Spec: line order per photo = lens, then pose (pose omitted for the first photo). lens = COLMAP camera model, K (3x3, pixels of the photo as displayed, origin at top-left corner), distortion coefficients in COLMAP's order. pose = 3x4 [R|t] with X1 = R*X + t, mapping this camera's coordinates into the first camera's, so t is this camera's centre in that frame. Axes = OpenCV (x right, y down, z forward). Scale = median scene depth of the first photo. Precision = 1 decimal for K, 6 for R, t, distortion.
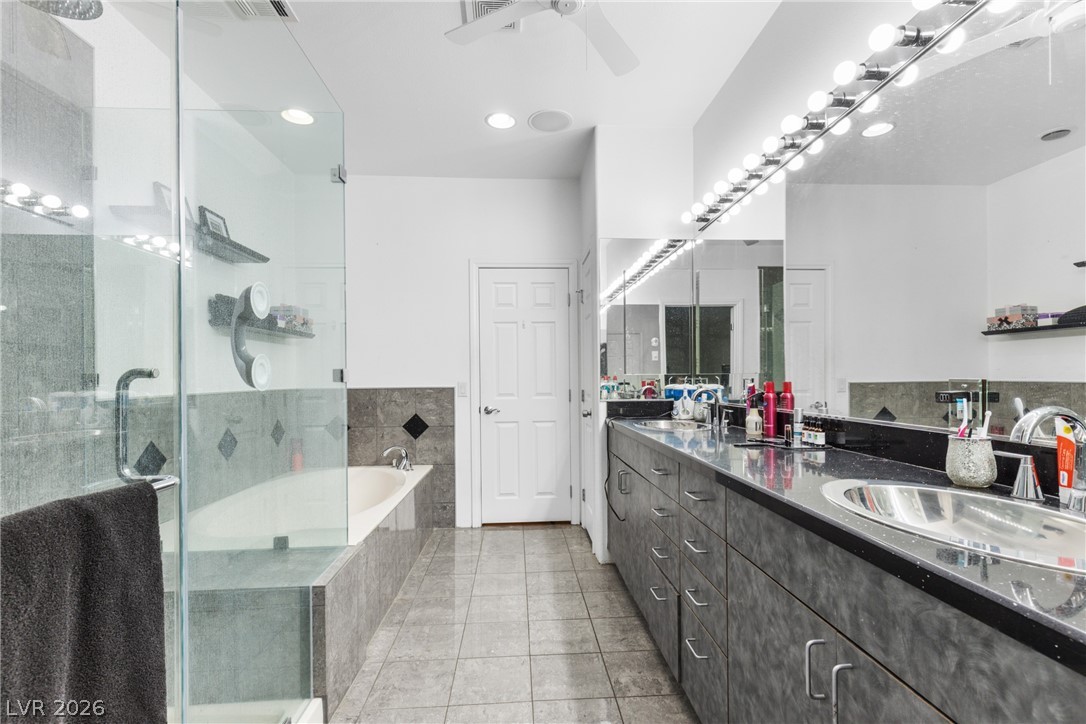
lens RADIAL K [[495.4, 0, 549.2], [0, 495.4, 359.1], [0, 0, 1]] dist [0.002939, -0.000620]
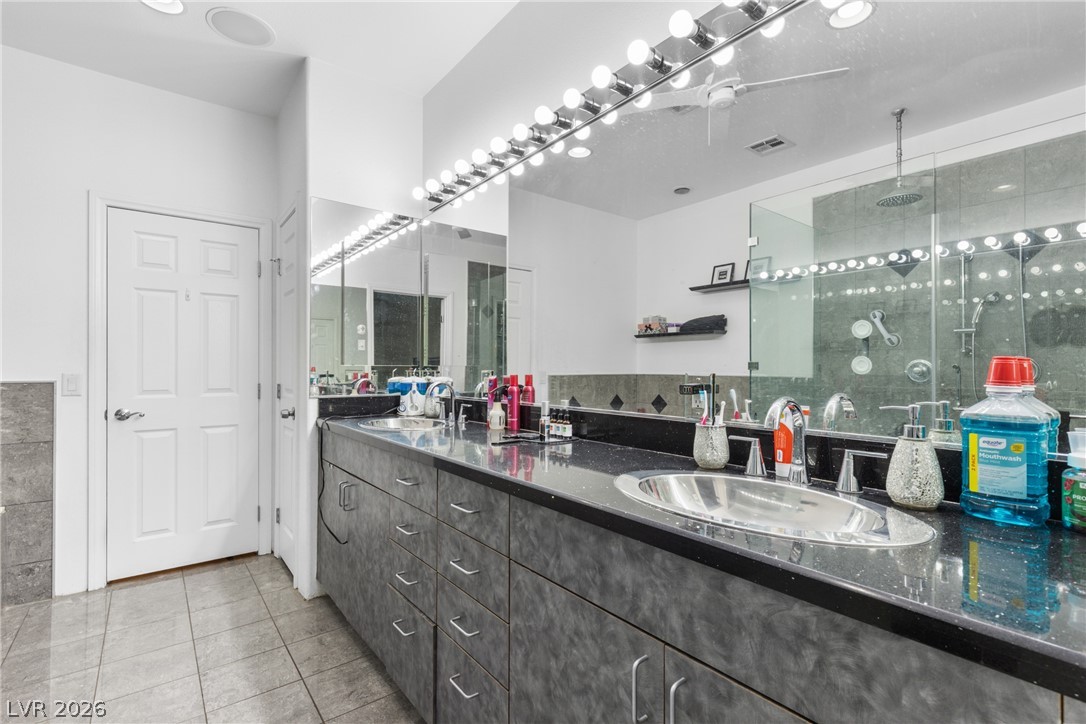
lens RADIAL K [[495.4, 0, 549.2], [0, 495.4, 359.1], [0, 0, 1]] dist [0.002939, -0.000620]
pose [[0.817197, 0.020027, 0.576011, -0.074568], [-0.029626, 0.999535, 0.007279, 0.007036], [-0.575597, -0.023014, 0.817410, 0.195259]]
